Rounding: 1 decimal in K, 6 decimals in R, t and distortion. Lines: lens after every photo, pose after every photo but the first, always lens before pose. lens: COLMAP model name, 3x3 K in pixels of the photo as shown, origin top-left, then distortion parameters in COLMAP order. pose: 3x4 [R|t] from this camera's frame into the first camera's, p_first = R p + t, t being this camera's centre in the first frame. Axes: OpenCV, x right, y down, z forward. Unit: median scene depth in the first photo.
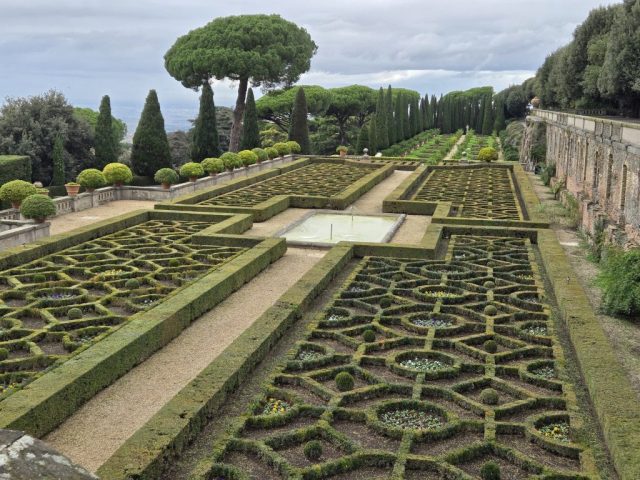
lens RADIAL K [[834.2, 0, 319.9], [0, 834.2, 238.8], [0, 0, 1]] dist [0.063446, 0.000000]
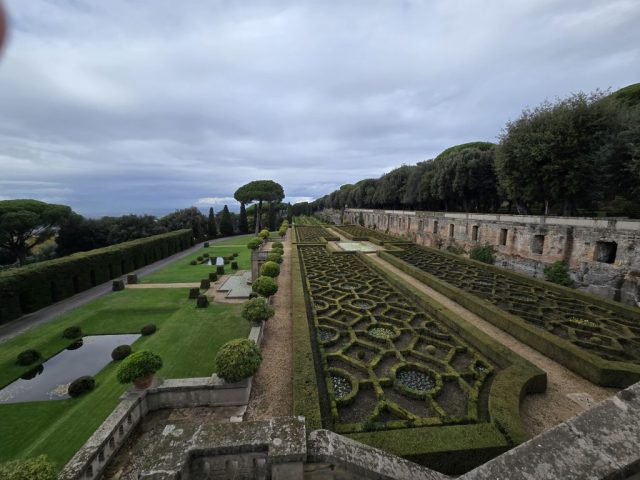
lens RADIAL K [[261.3, 0, 322.9], [0, 261.3, 237.2], [0, 0, 1]] dist [0.006390, 0.001524]
pose [[0.959181, -0.052896, 0.277802, -0.152502], [0.065405, 0.997211, -0.035947, -0.008276], [-0.275126, 0.052649, 0.959966, 0.022407]]
